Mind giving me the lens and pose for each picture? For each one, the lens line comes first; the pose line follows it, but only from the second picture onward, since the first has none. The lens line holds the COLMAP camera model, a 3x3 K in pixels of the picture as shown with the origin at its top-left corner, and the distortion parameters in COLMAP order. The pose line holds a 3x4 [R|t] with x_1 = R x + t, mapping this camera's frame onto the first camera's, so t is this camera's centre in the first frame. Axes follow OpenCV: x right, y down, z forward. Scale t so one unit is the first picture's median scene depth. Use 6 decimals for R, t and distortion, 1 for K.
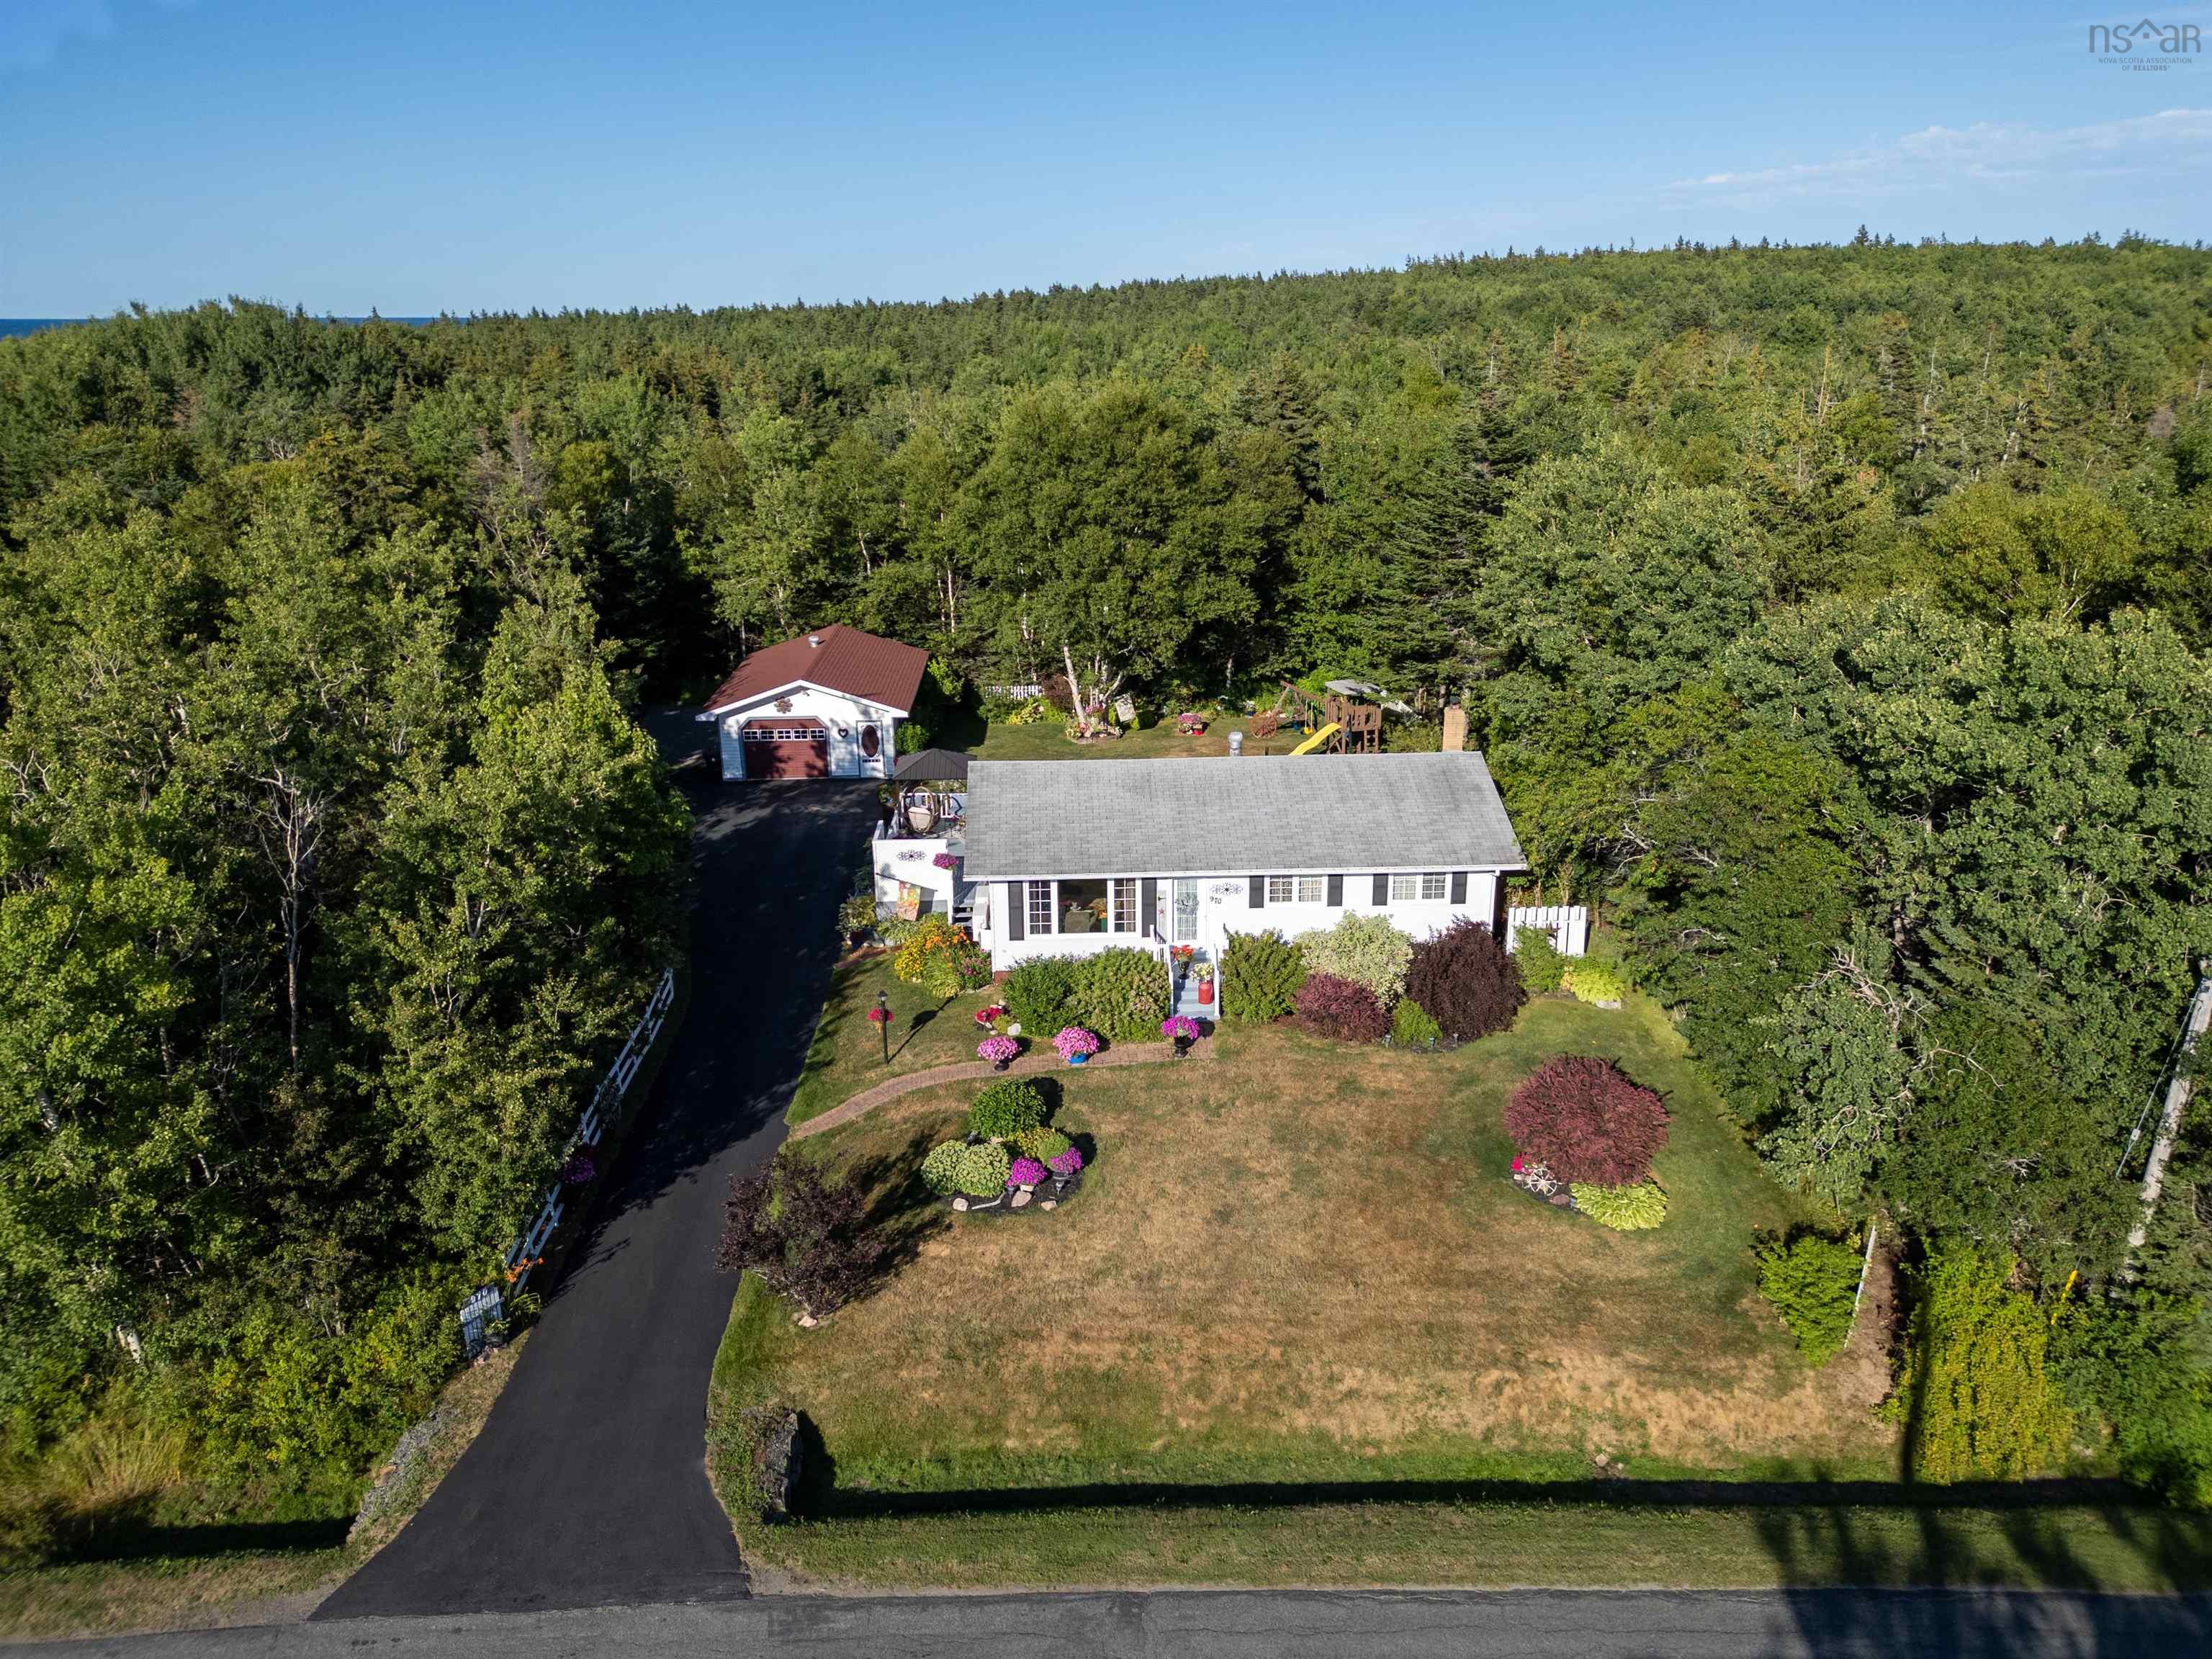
lens RADIAL K [[1553.7, 0, 1108.2], [0, 1553.7, 796.0], [0, 0, 1]] dist [0.106028, -0.120872]
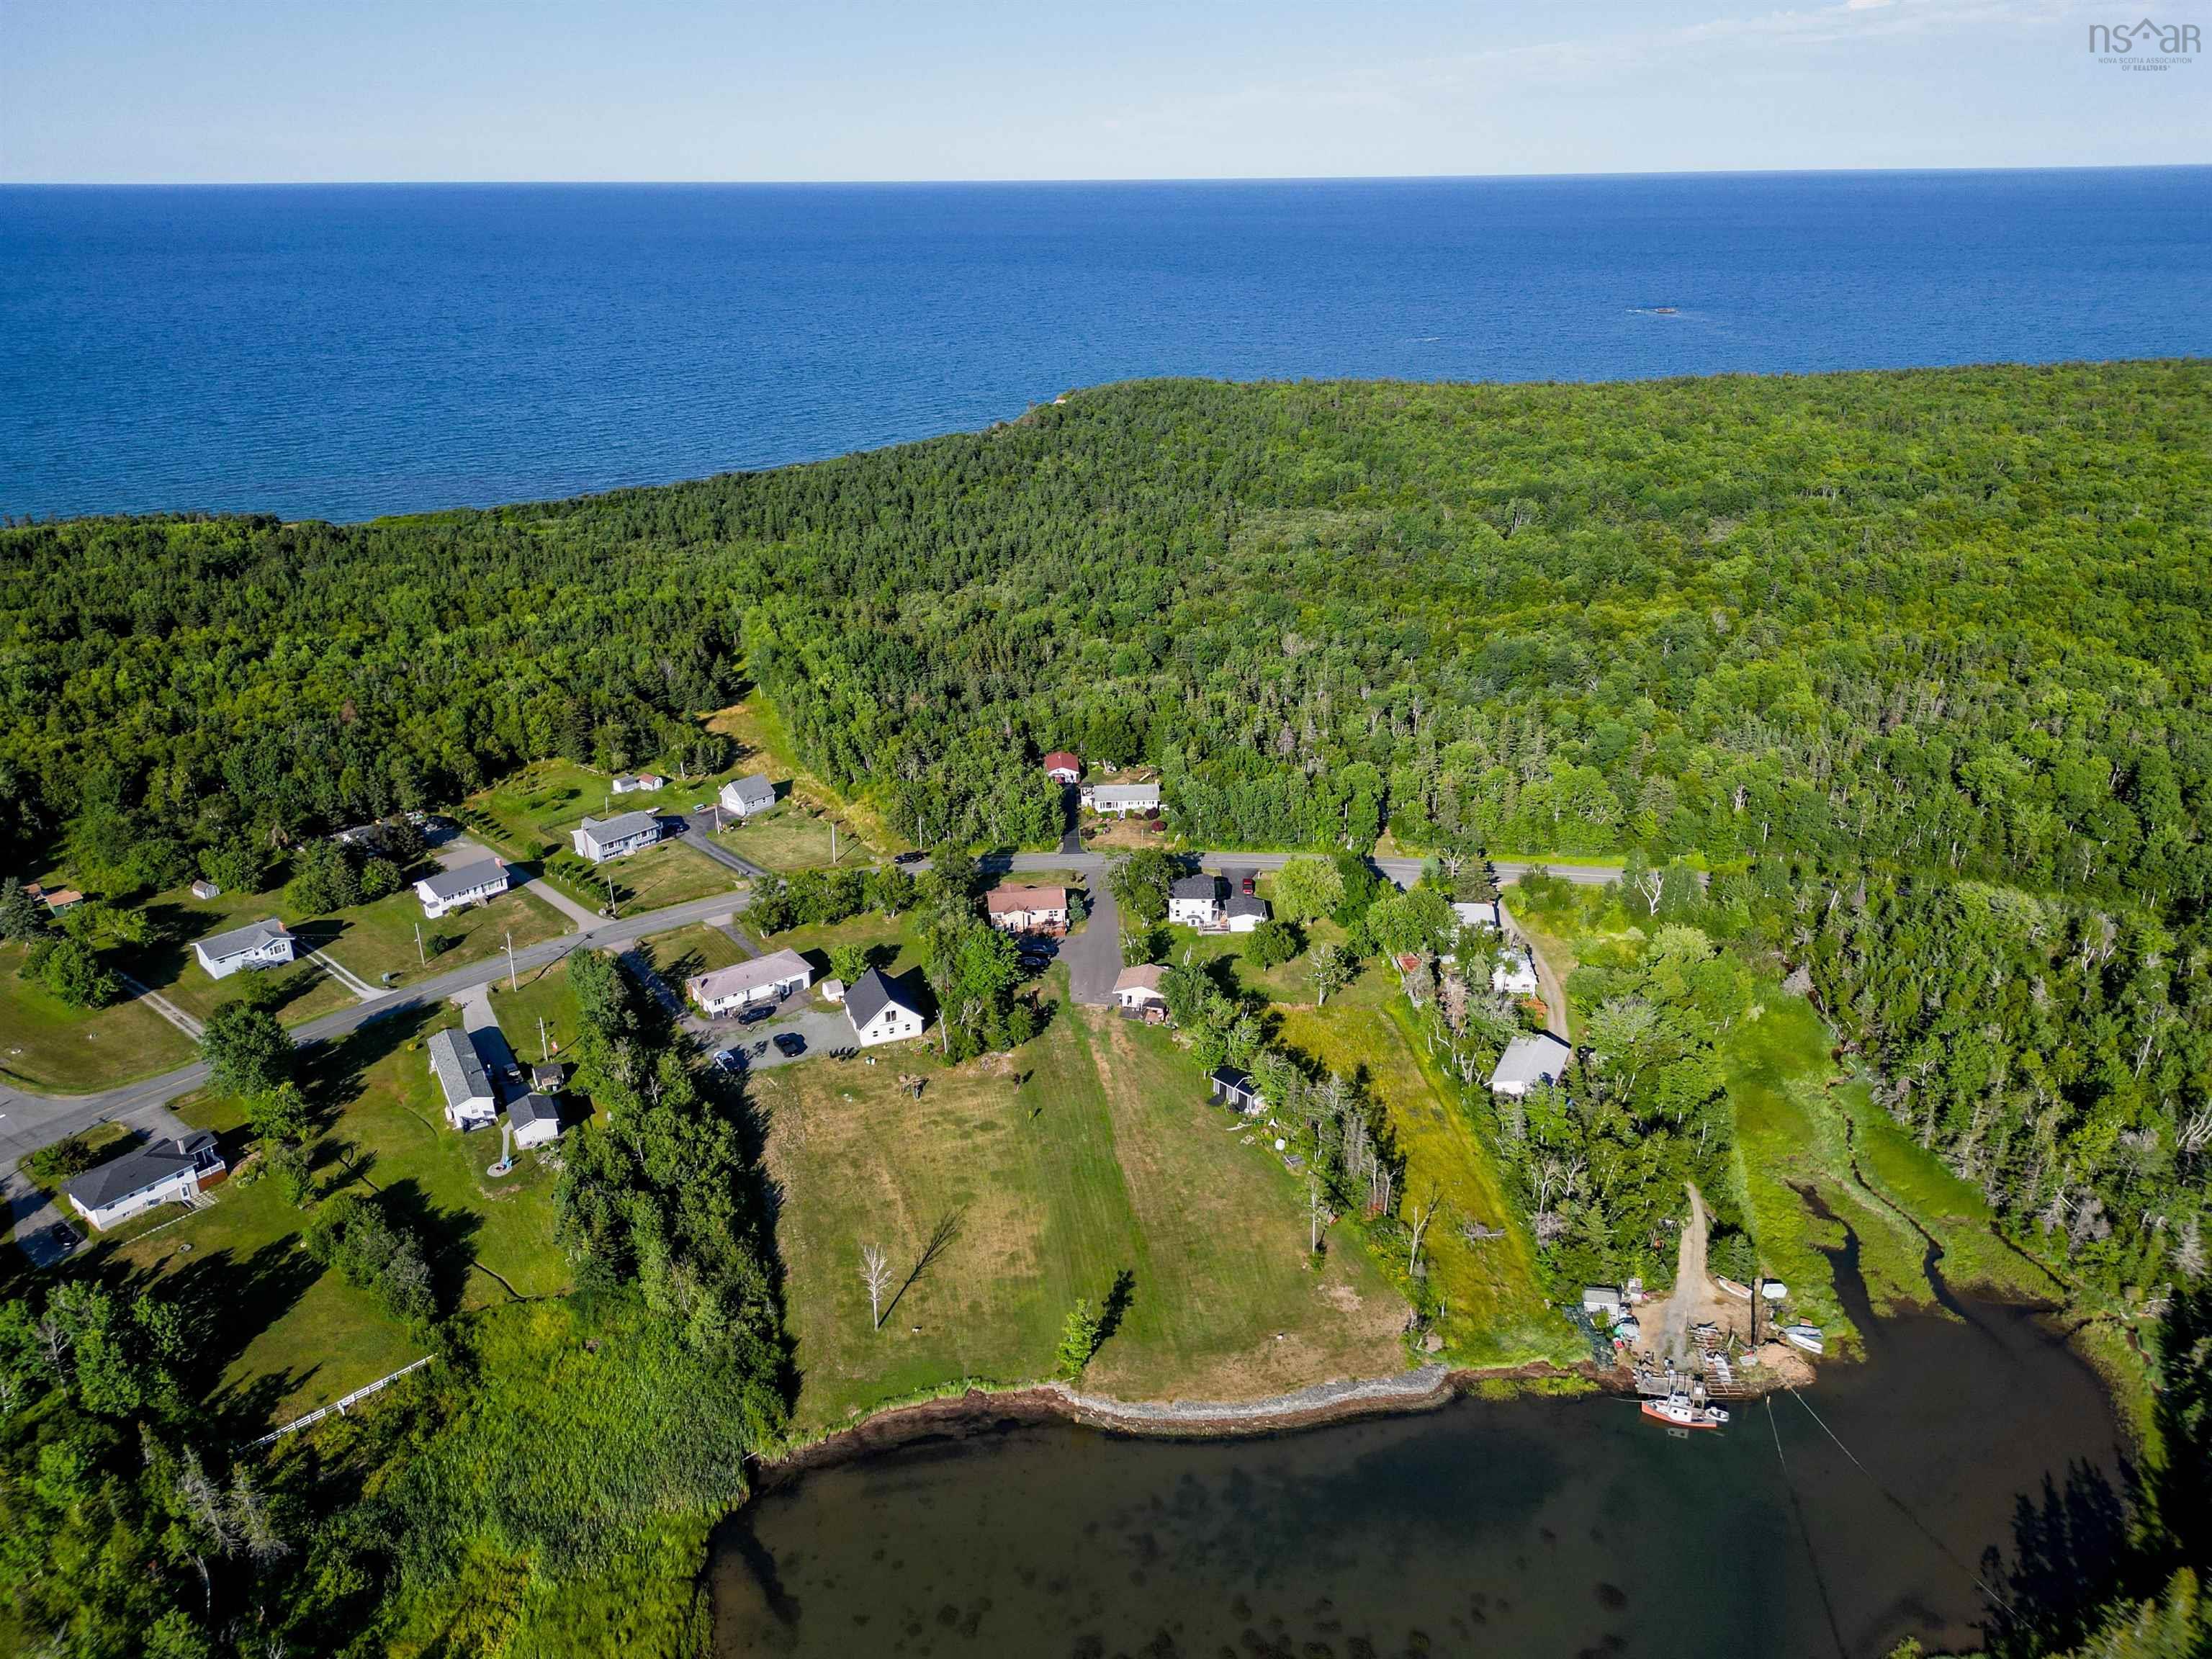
lens RADIAL K [[1553.7, 0, 1108.2], [0, 1553.7, 796.0], [0, 0, 1]] dist [0.106028, -0.120872]
pose [[0.999990, -0.001128, 0.004249, -0.063776], [0.000798, 0.997039, 0.076895, -0.706915], [-0.004323, -0.076891, 0.997030, -8.363238]]
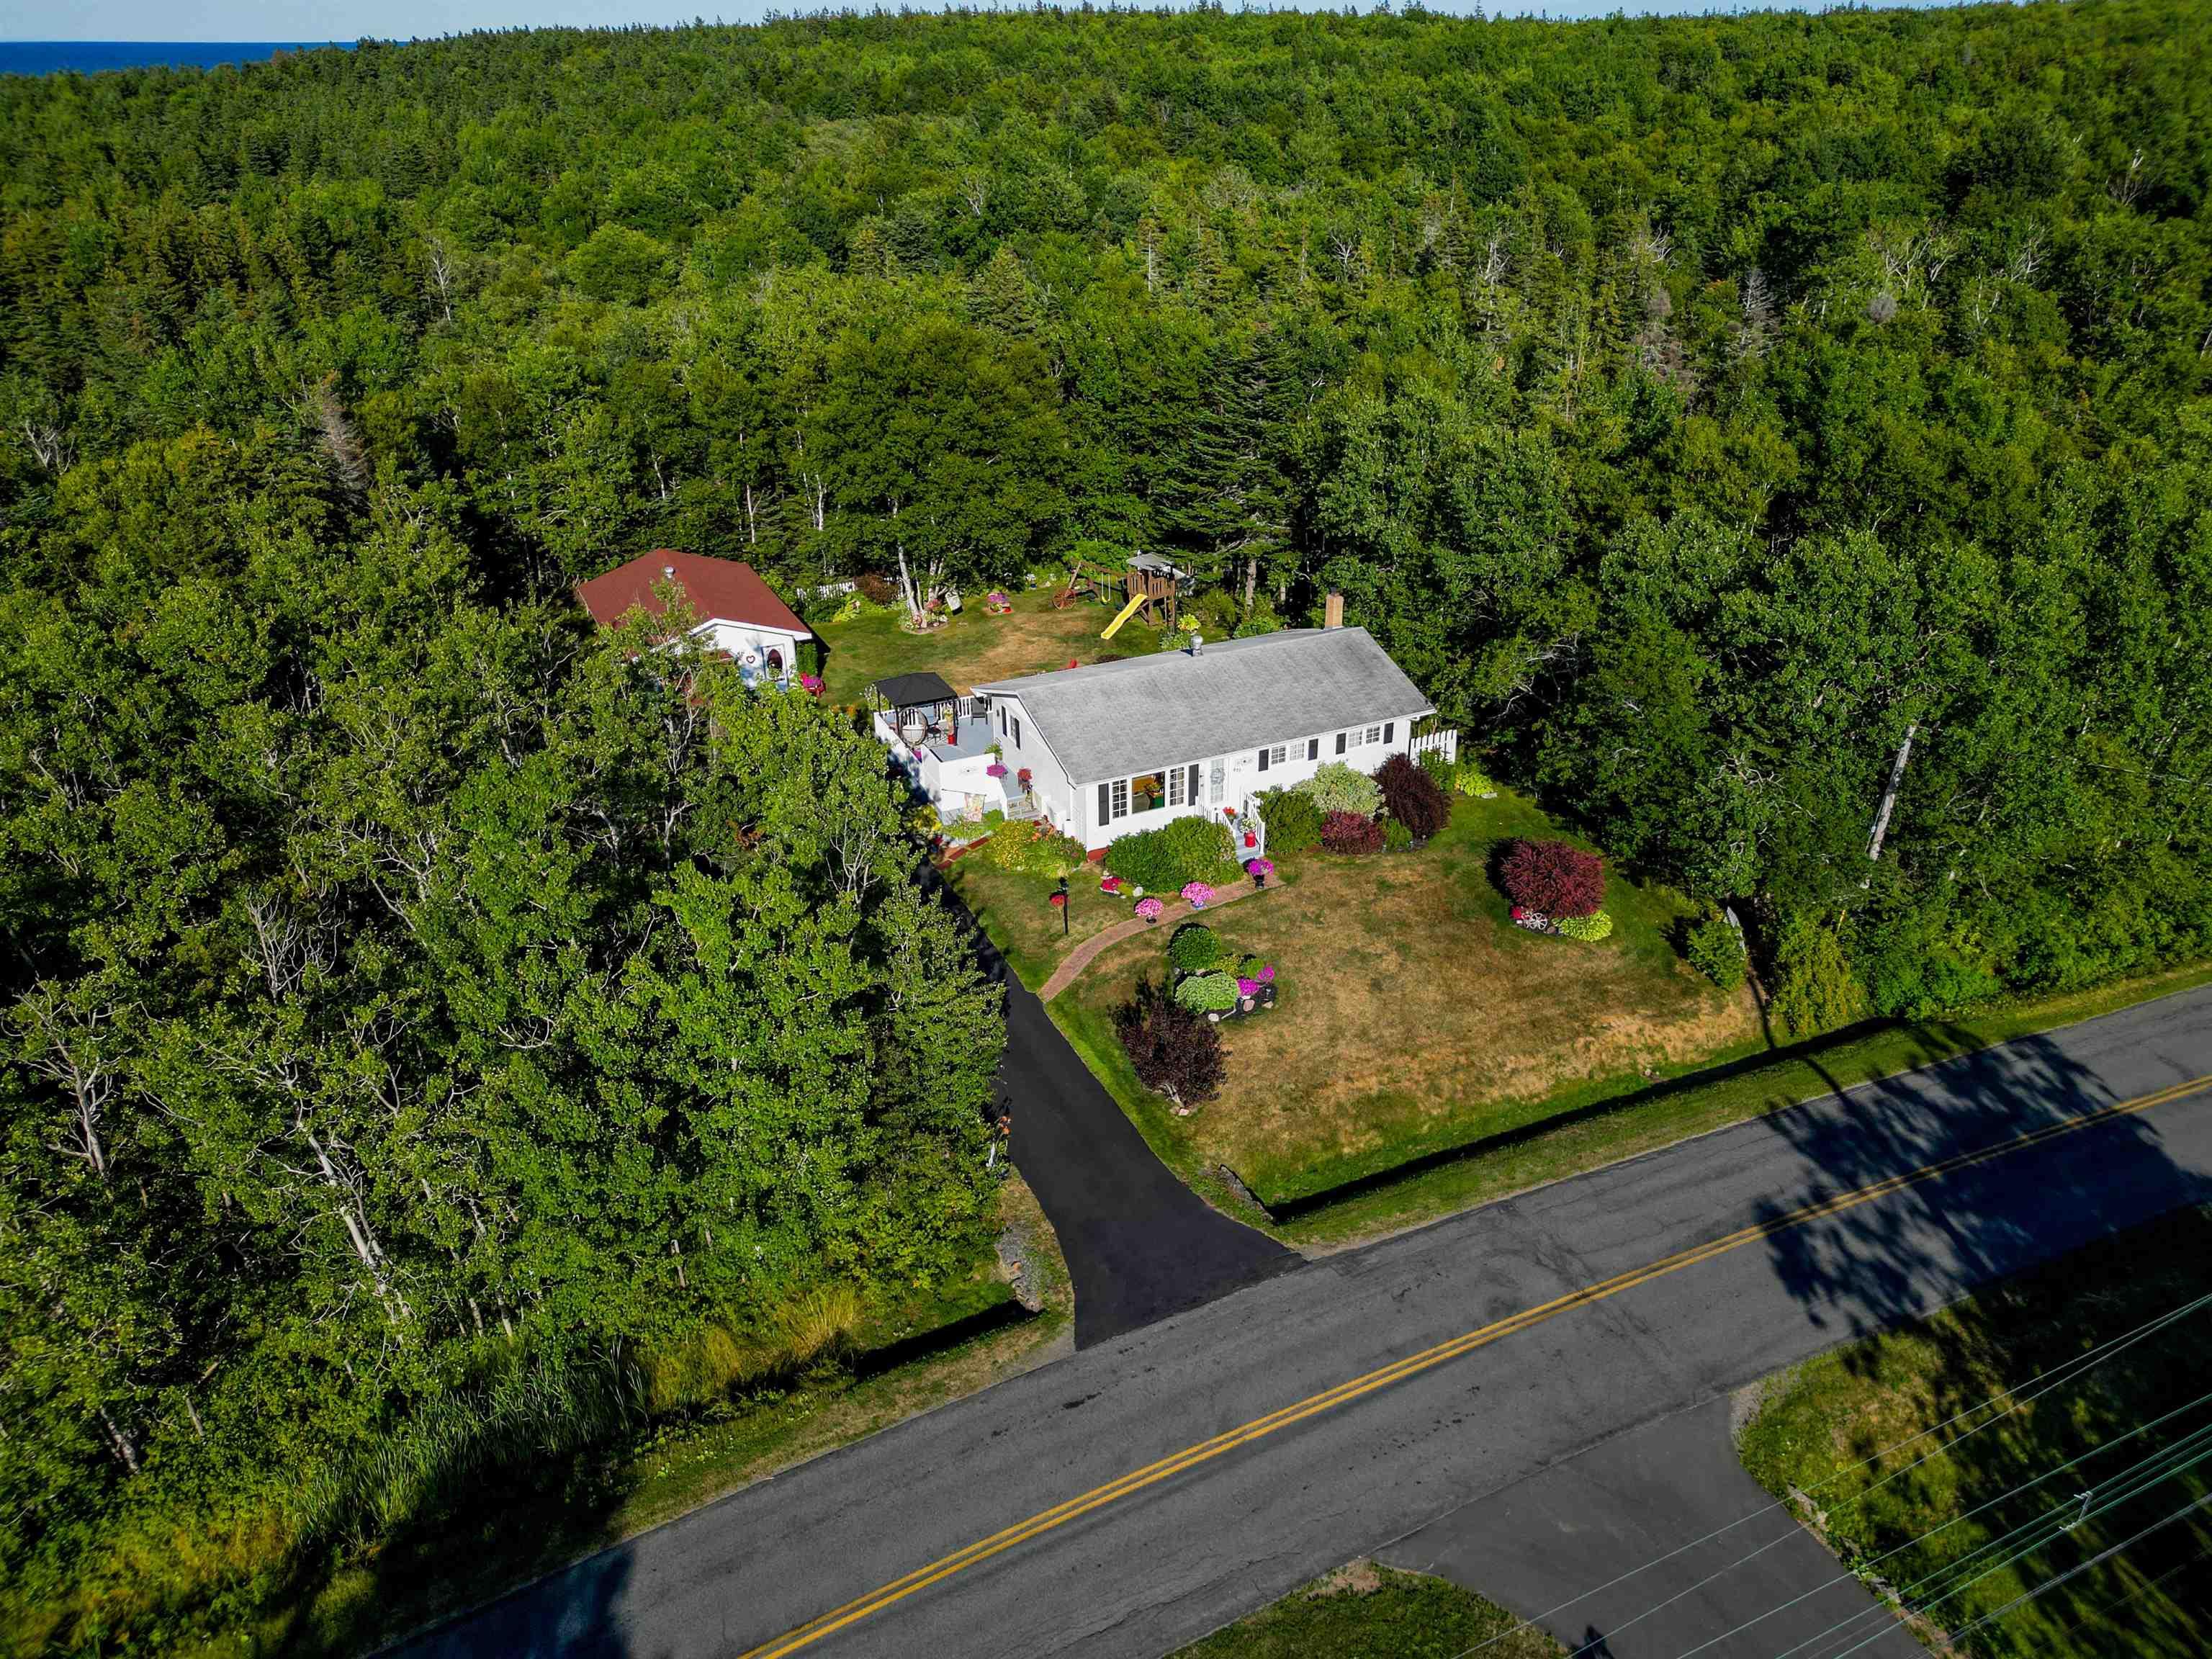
lens RADIAL K [[1553.7, 0, 1108.2], [0, 1553.7, 796.0], [0, 0, 1]] dist [0.106028, -0.120872]
pose [[0.917819, -0.170569, 0.358489, -0.584827], [0.117747, 0.979324, 0.164502, -0.164170], [-0.379136, -0.108773, 0.918926, -0.226528]]
